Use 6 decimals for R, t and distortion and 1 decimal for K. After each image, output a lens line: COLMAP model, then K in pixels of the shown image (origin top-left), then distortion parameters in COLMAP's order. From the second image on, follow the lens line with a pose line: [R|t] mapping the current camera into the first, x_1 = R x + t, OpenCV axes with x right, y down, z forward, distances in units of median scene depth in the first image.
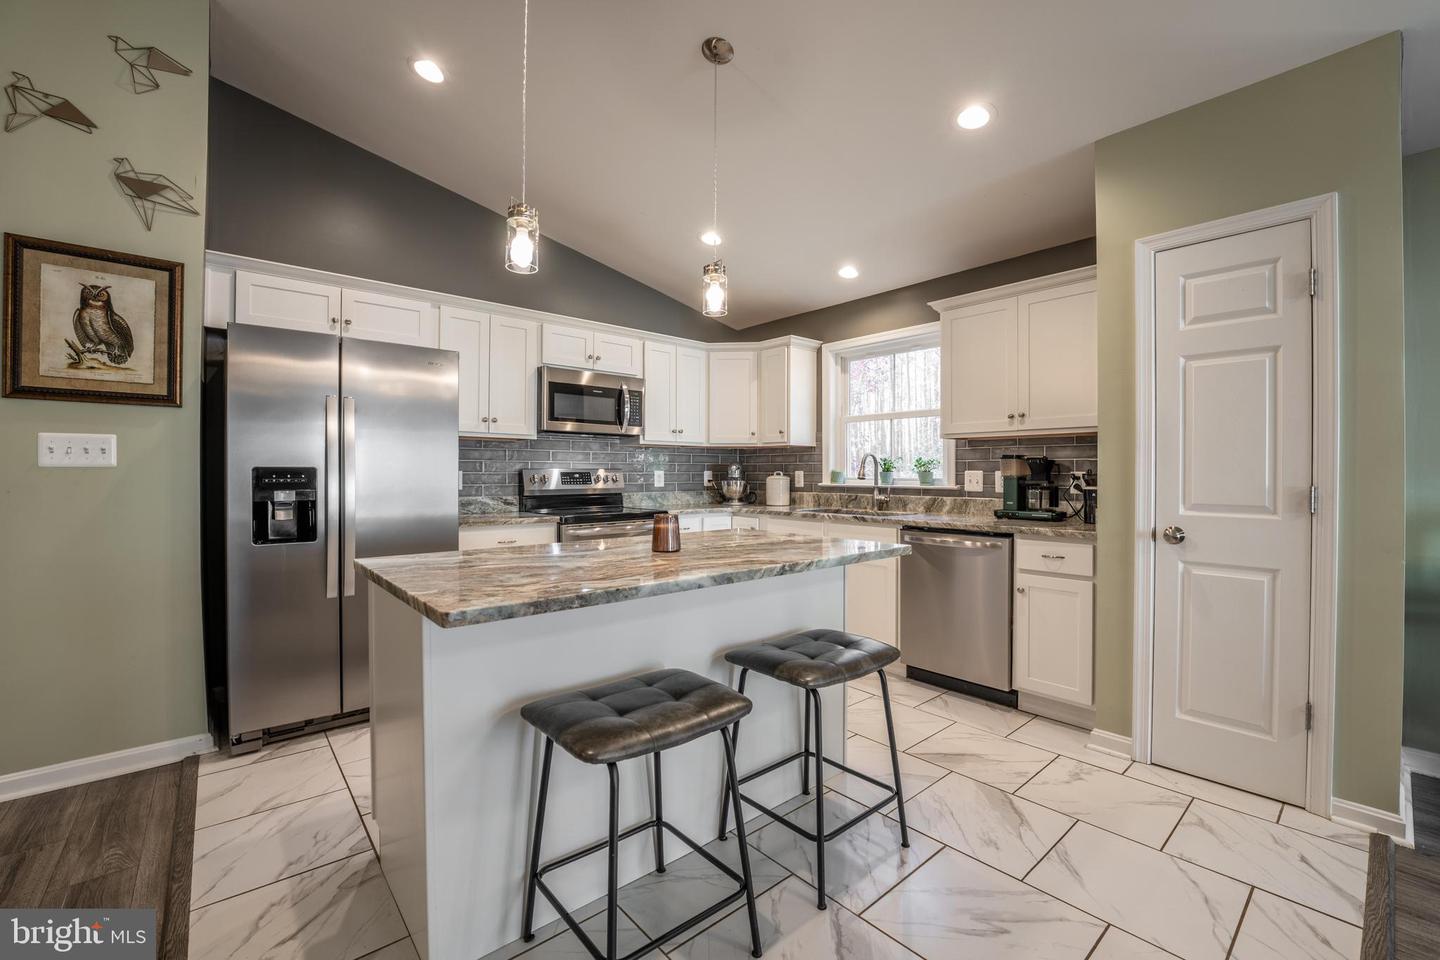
lens RADIAL K [[601.4, 0, 724.0], [0, 601.4, 468.7], [0, 0, 1]] dist [-0.019508, 0.001816]
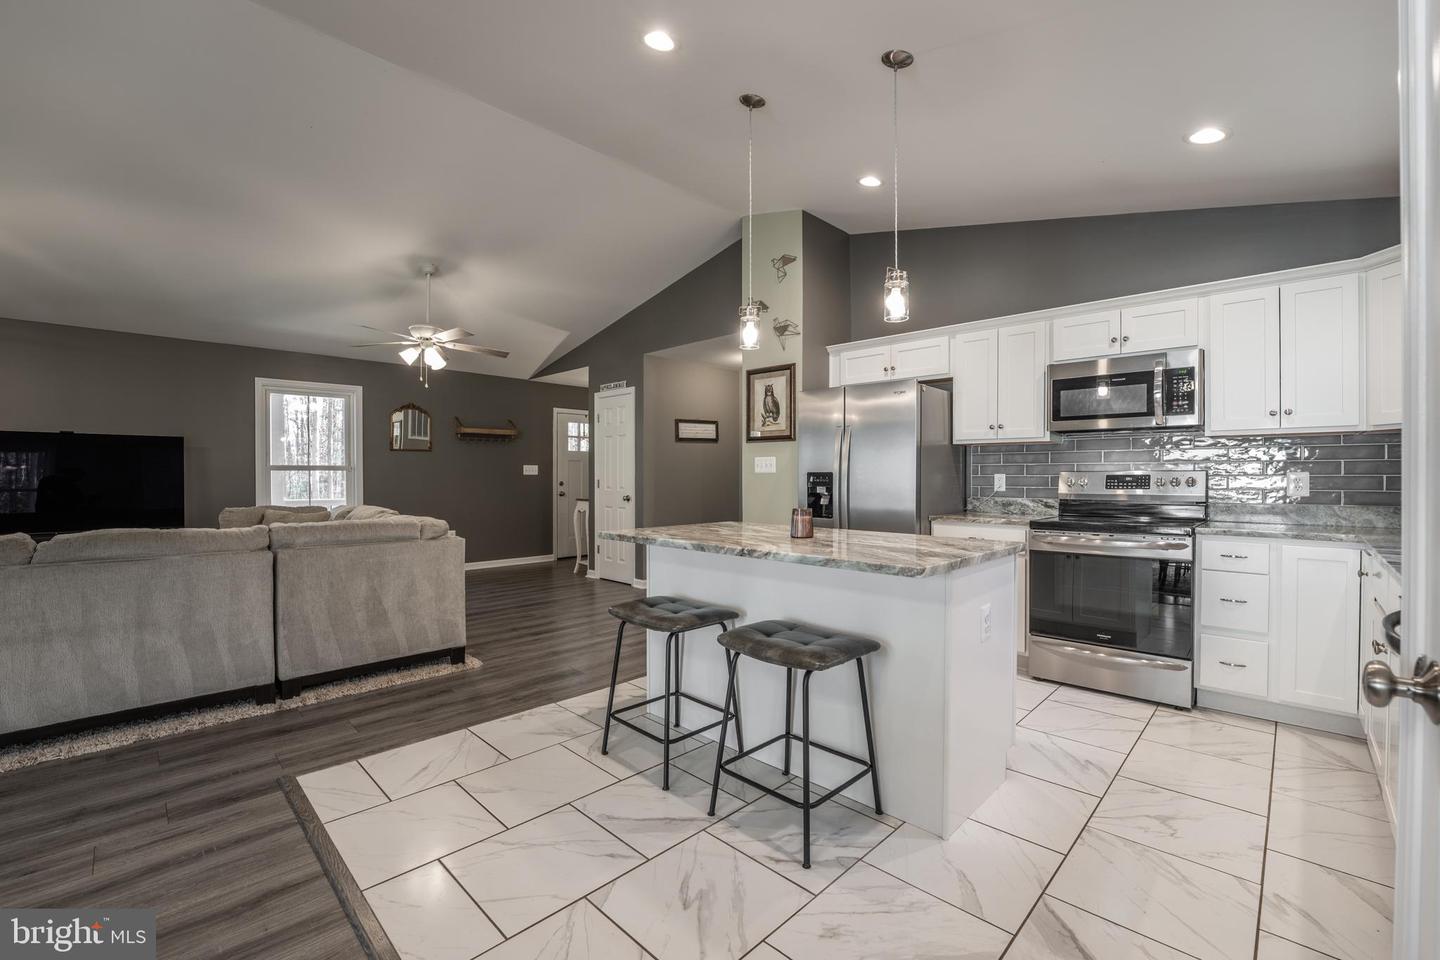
lens RADIAL K [[601.4, 0, 726.7], [0, 601.4, 482.7], [0, 0, 1]] dist [-0.019508, 0.001816]
pose [[0.091203, 0.010487, -0.995777, 0.808545], [0.006352, 0.999918, 0.011112, 0.005753], [0.995812, -0.007338, 0.091129, 0.517362]]
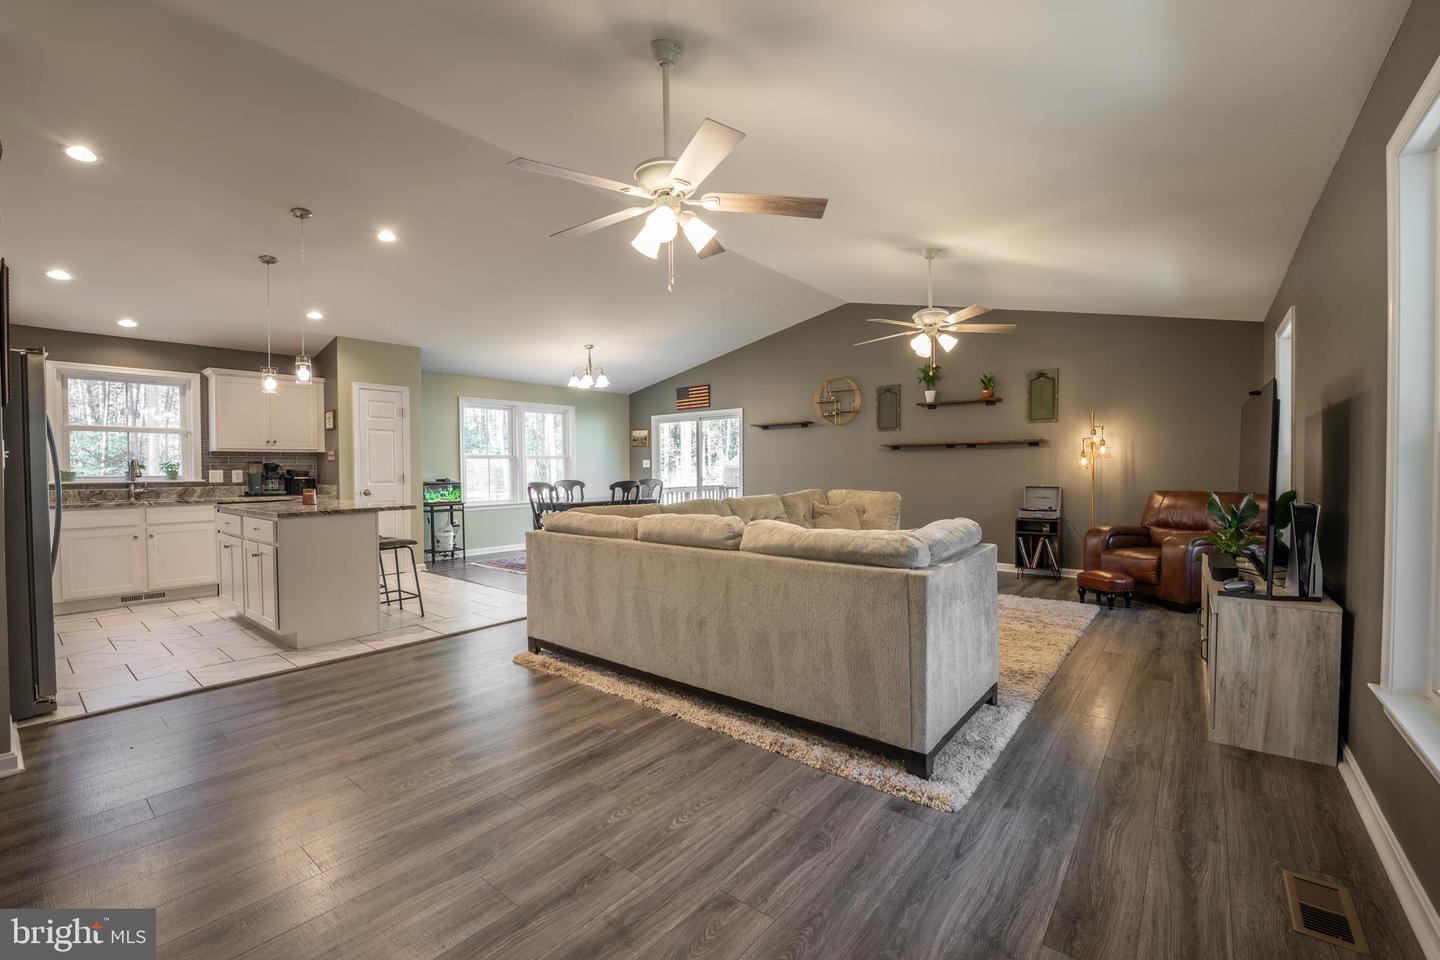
lens RADIAL K [[601.4, 0, 715.7], [0, 601.4, 483.2], [0, 0, 1]] dist [-0.019508, 0.001816]
pose [[-0.183447, -0.024284, 0.982730, -2.093374], [0.002011, 0.999683, 0.025078, 0.000462], [-0.983028, 0.006576, -0.183340, -0.087139]]
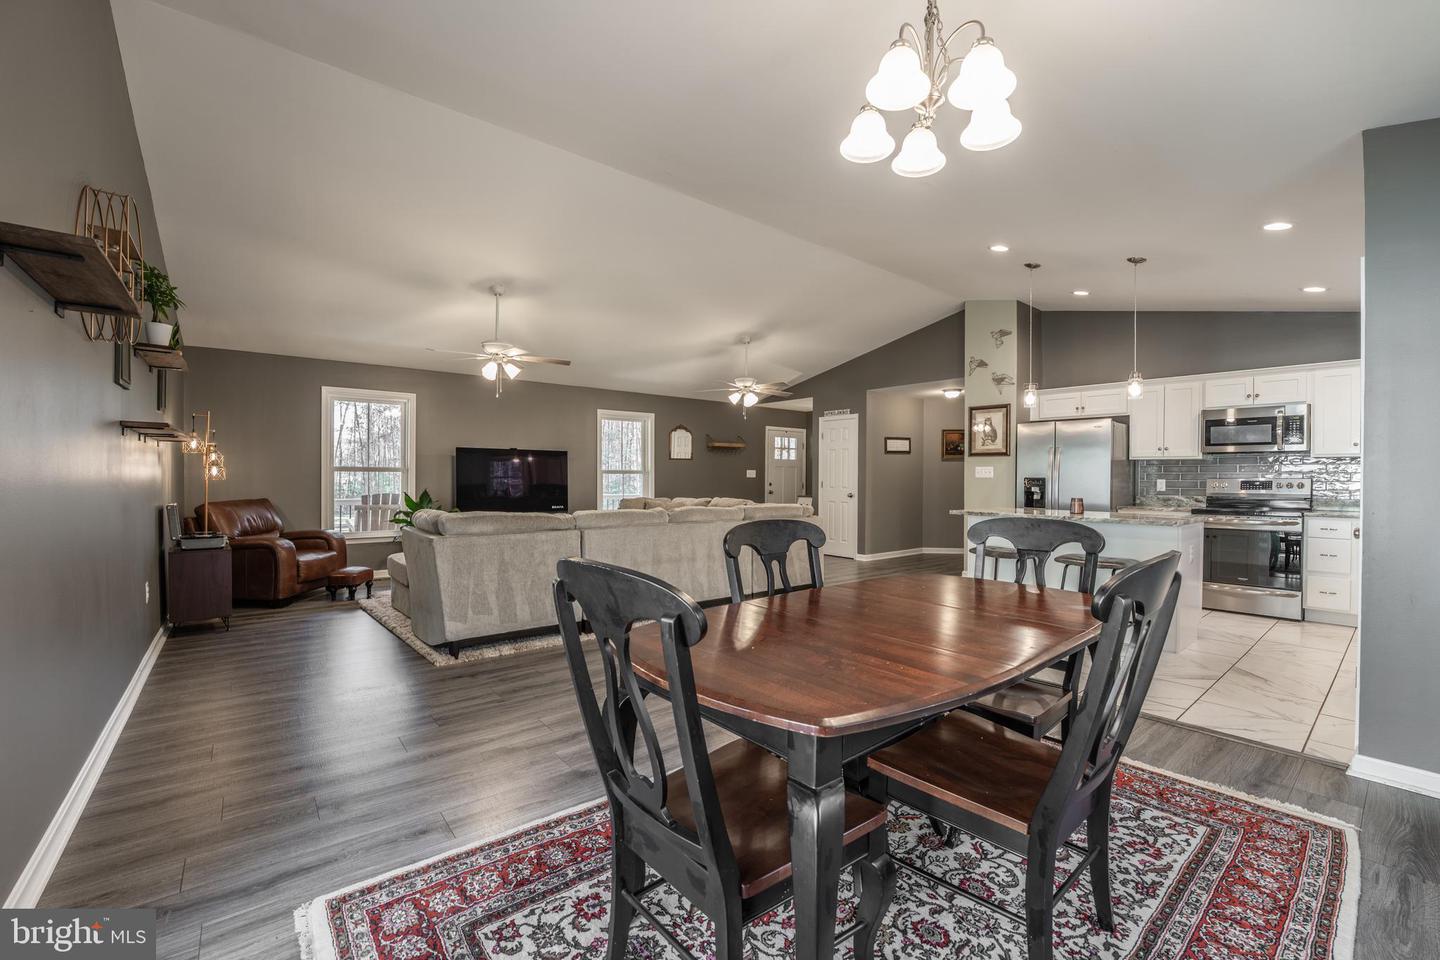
lens RADIAL K [[601.4, 0, 727.2], [0, 601.4, 482.7], [0, 0, 1]] dist [-0.019508, 0.001816]
pose [[-0.013559, 0.007078, -0.999883, 1.601992], [0.000928, 0.999975, 0.007066, -0.000362], [0.999908, -0.000832, -0.013566, -0.237139]]
